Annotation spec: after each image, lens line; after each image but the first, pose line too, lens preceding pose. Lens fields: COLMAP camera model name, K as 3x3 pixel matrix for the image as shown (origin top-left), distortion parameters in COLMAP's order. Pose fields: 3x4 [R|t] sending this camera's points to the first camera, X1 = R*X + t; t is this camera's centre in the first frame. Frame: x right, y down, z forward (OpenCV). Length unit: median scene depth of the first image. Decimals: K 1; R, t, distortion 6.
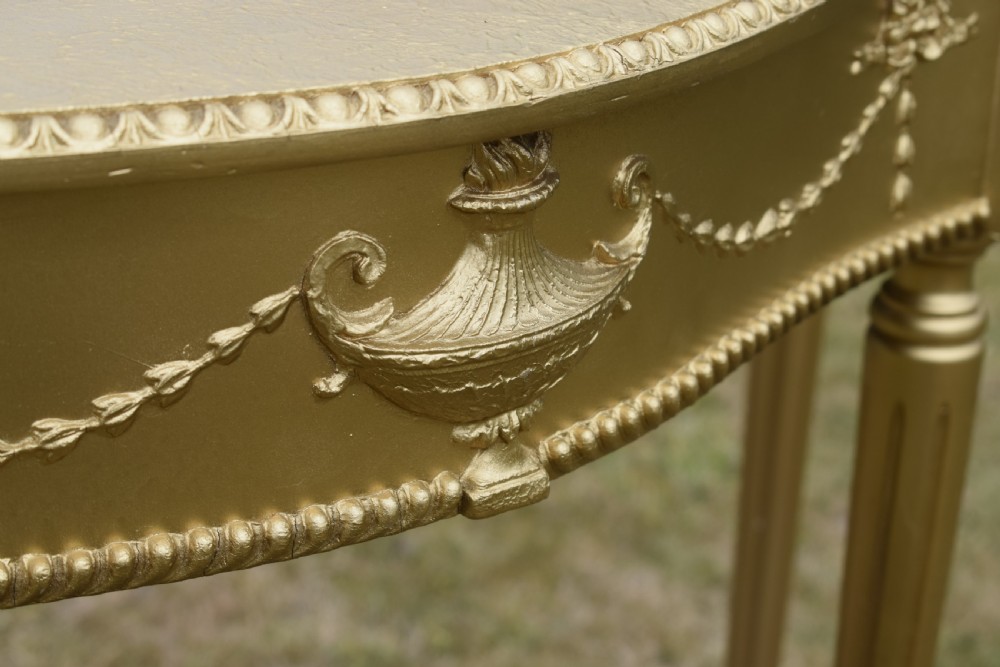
lens RADIAL K [[2262.7, 0, 500.0], [0, 2262.7, 333.5], [0, 0, 1]] dist [-0.026854, 0.075956]
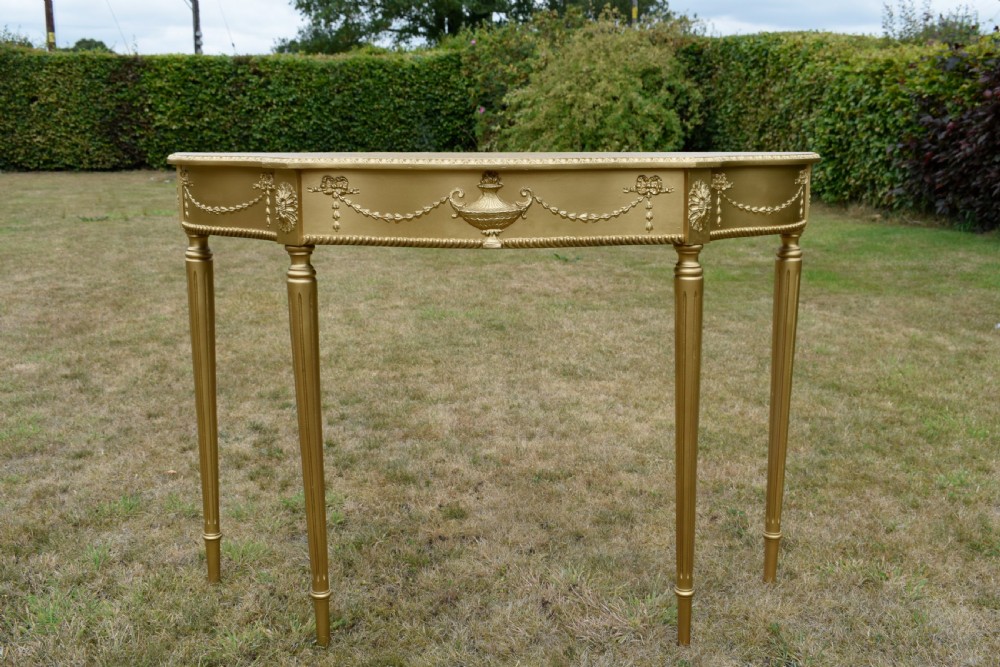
lens RADIAL K [[1026.1, 0, 511.8], [0, 1026.1, 336.8], [0, 0, 1]] dist [-0.031475, 0.005883]
pose [[0.748121, 0.080828, -0.658621, 1.753412], [-0.222152, 0.965785, -0.133817, 0.628689], [0.625271, 0.246425, 0.740480, -0.753610]]
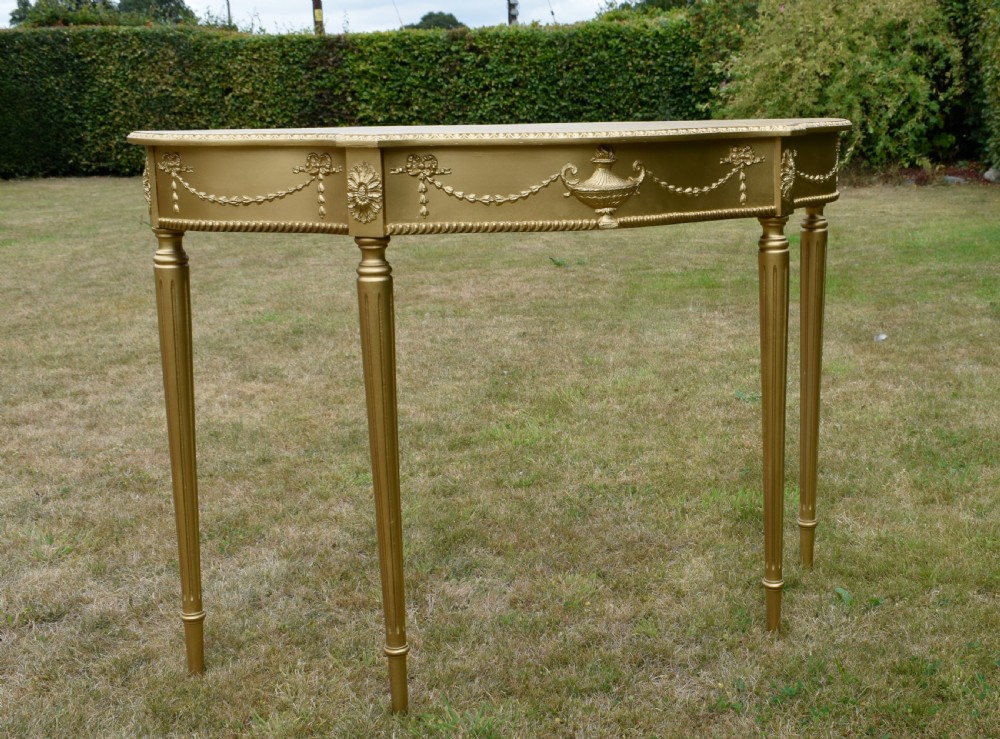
lens RADIAL K [[1377.9, 0, 623.3], [0, 1377.9, 355.7], [0, 0, 1]] dist [-0.036939, 0.005407]
pose [[0.948876, 0.005876, -0.315595, 1.039014], [-0.071530, 0.977820, -0.196856, 0.987920], [0.307438, 0.209366, 0.928250, -1.804312]]
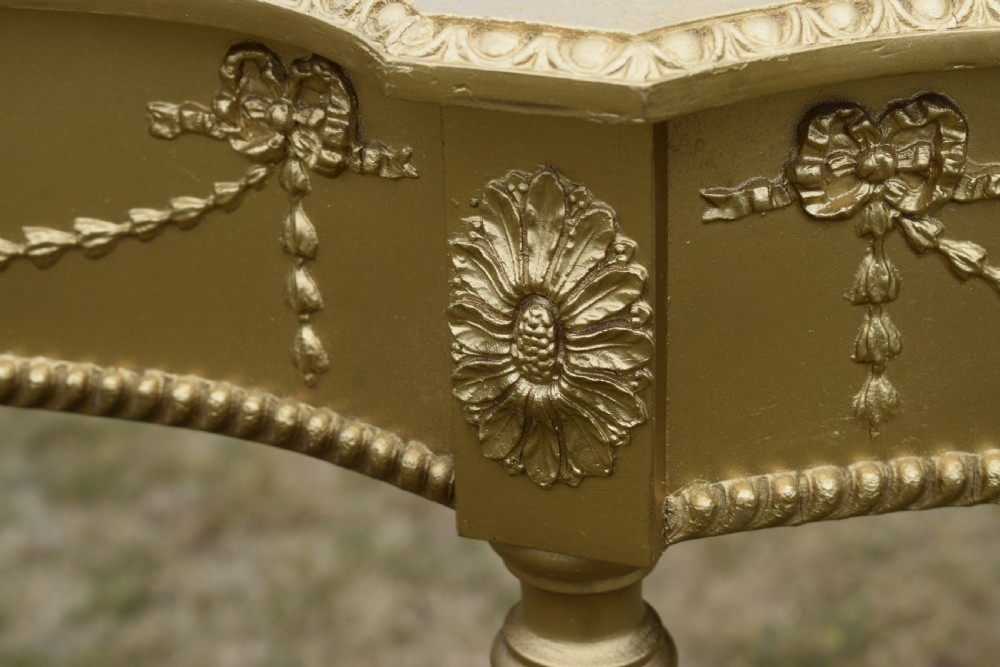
lens RADIAL K [[2262.7, 0, 500.0], [0, 2262.7, 333.5], [0, 0, 1]] dist [-0.026854, 0.075956]
pose [[0.897065, 0.119102, -0.425545, -0.117592], [-0.098051, 0.992637, 0.071124, 0.018173], [0.430882, -0.022077, 0.902138, -0.015527]]
